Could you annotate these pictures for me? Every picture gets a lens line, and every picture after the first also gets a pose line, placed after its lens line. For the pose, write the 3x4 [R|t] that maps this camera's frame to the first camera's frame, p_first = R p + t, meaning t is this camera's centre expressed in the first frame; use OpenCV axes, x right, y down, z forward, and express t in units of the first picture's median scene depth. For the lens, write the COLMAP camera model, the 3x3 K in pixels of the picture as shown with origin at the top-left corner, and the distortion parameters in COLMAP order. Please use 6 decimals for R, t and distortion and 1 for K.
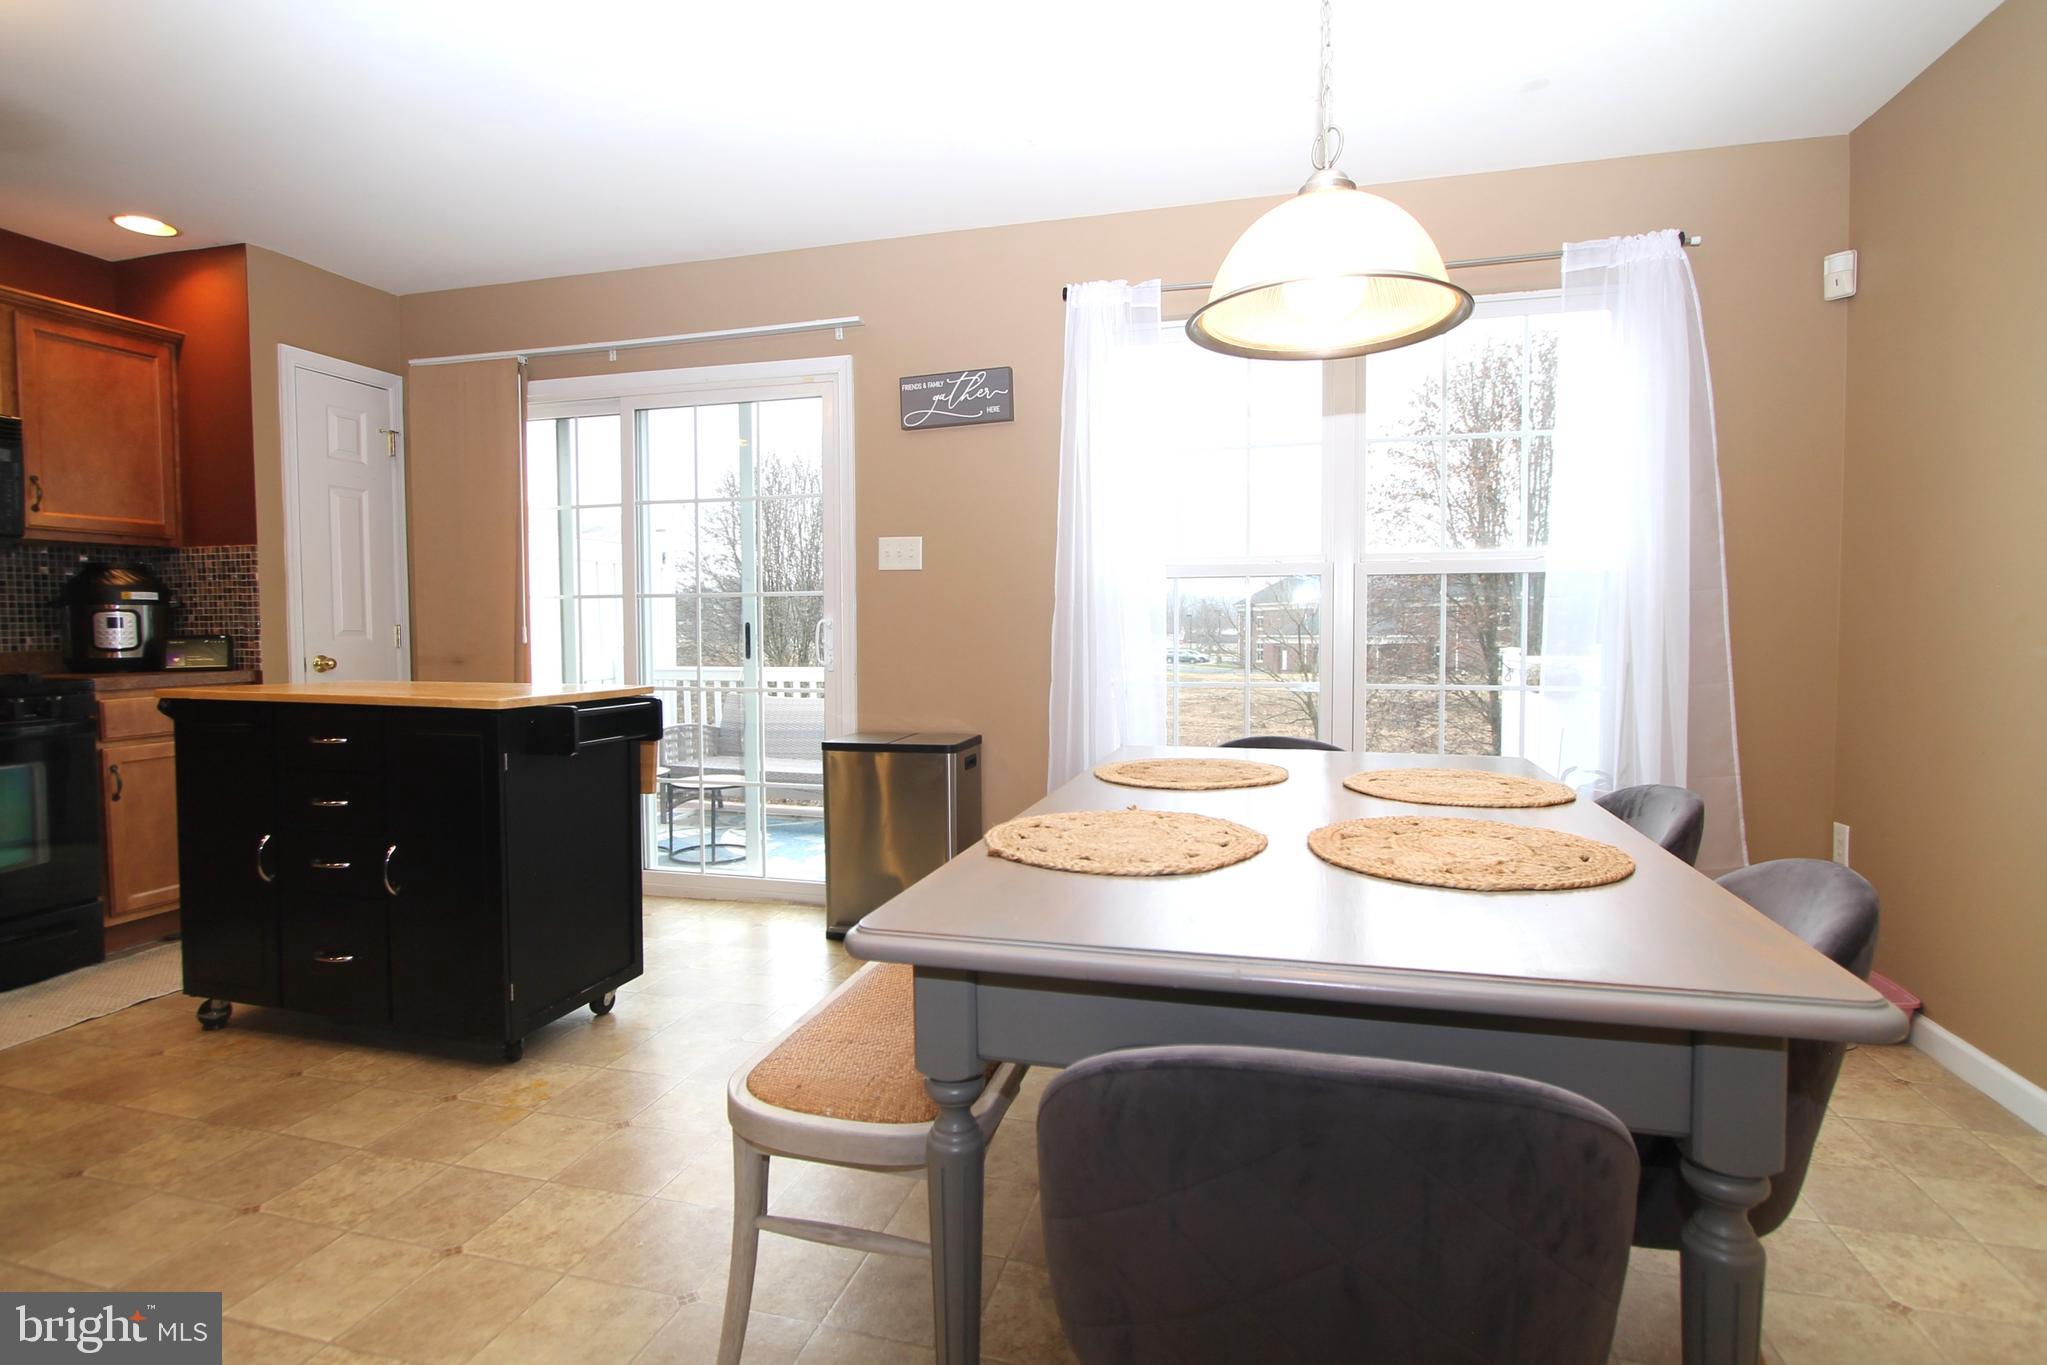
lens RADIAL K [[1067.4, 0, 1076.5], [0, 1067.4, 668.9], [0, 0, 1]] dist [-0.018297, 0.000022]
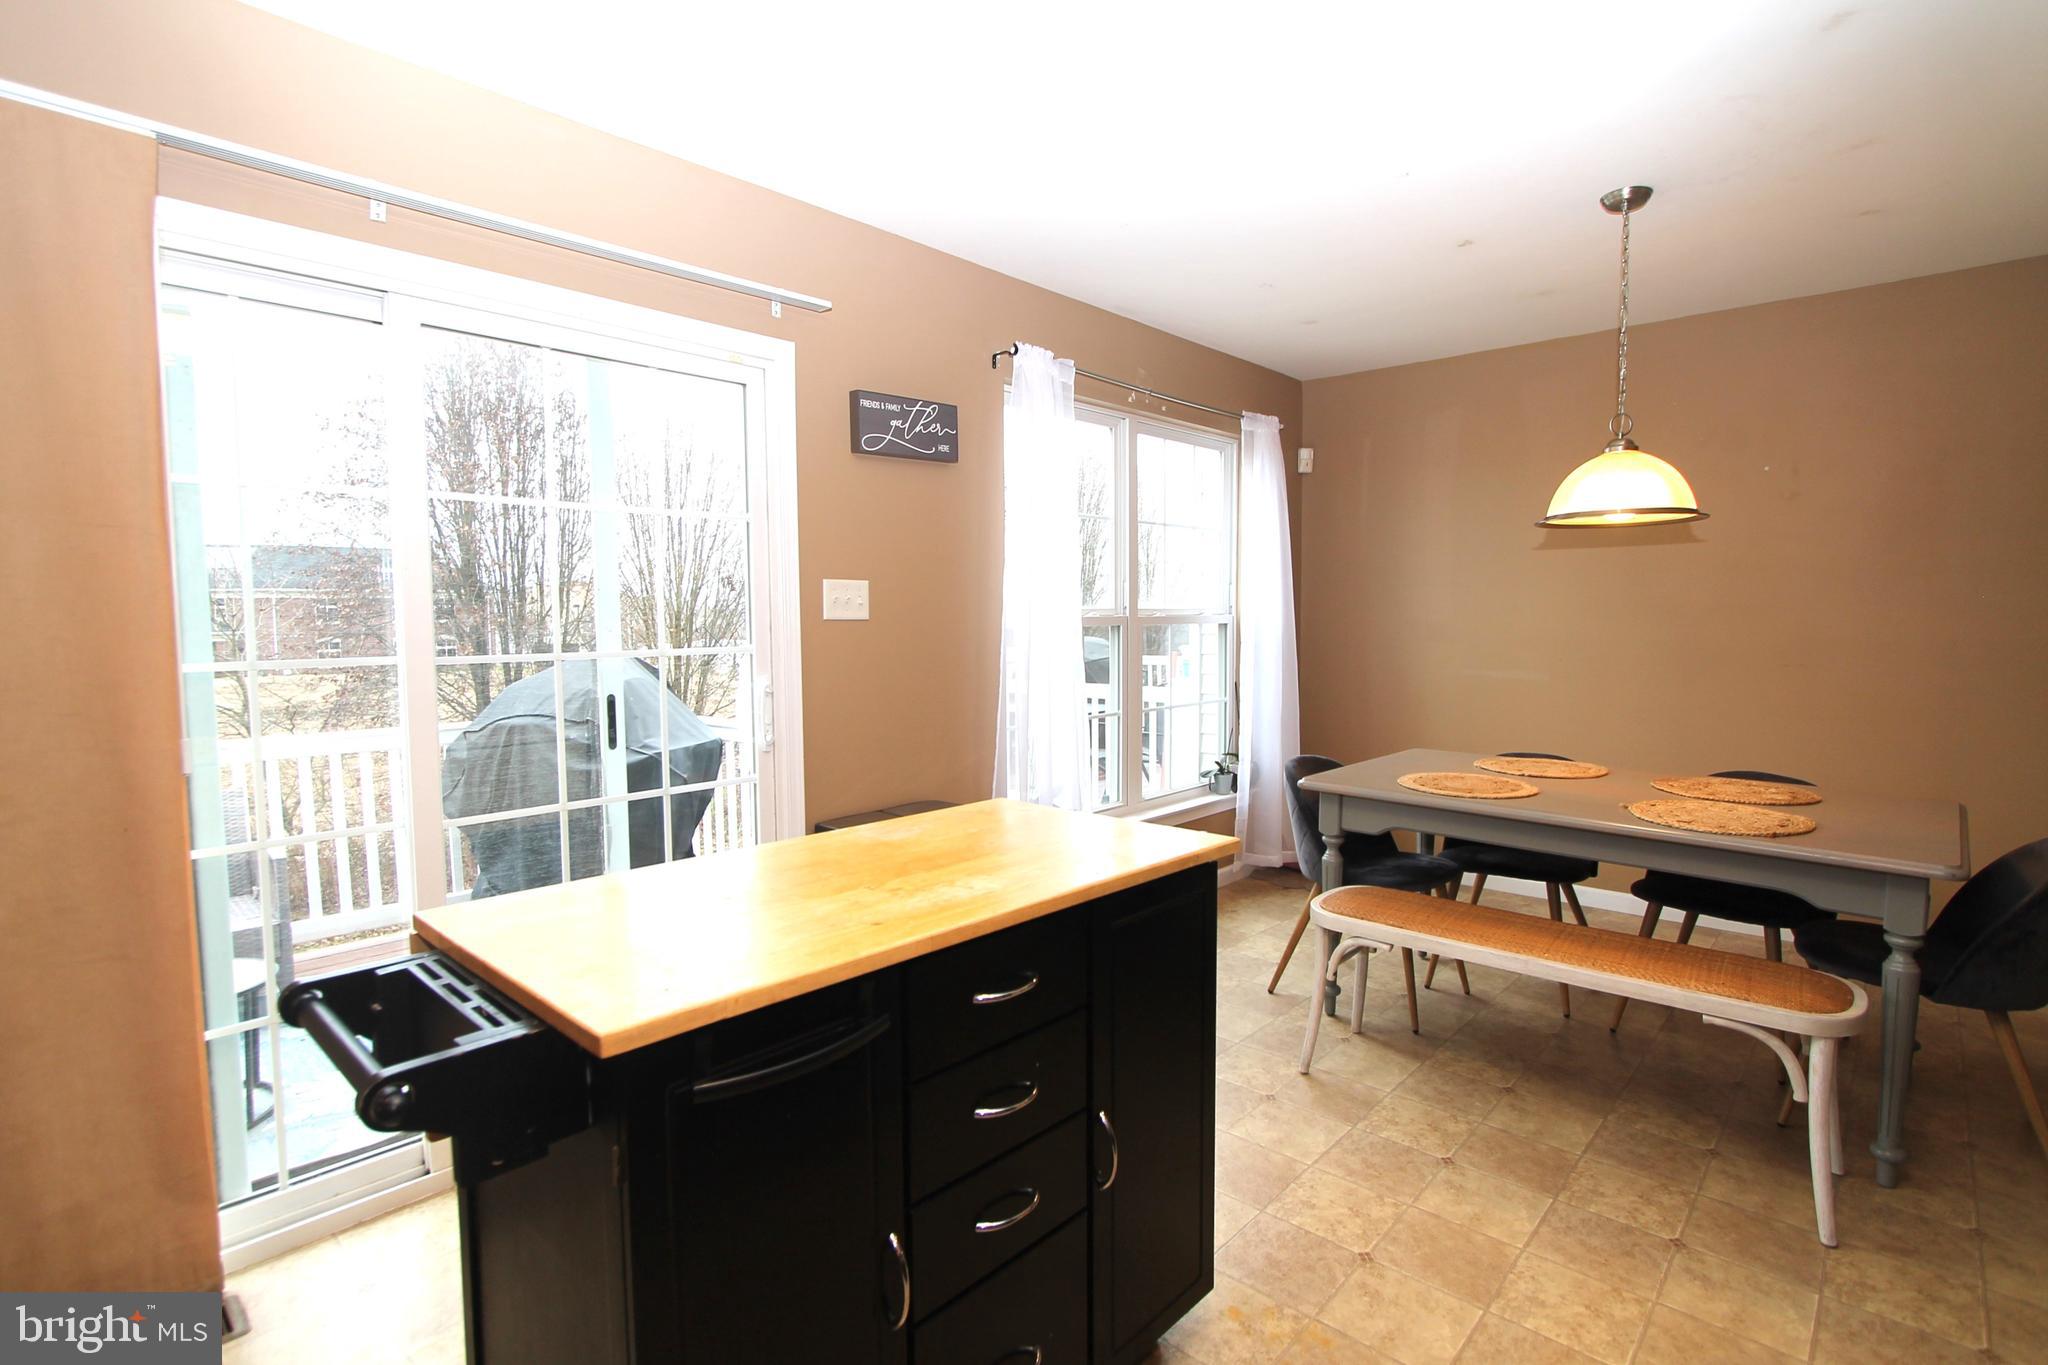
lens RADIAL K [[981.2, 0, 1024.7], [0, 981.2, 678.5], [0, 0, 1]] dist [-0.013842, 0.000360]
pose [[0.440271, -0.064580, 0.895539, -0.815841], [0.040102, 0.997829, 0.052242, -0.084175], [-0.896969, 0.012913, 0.441905, 0.555268]]
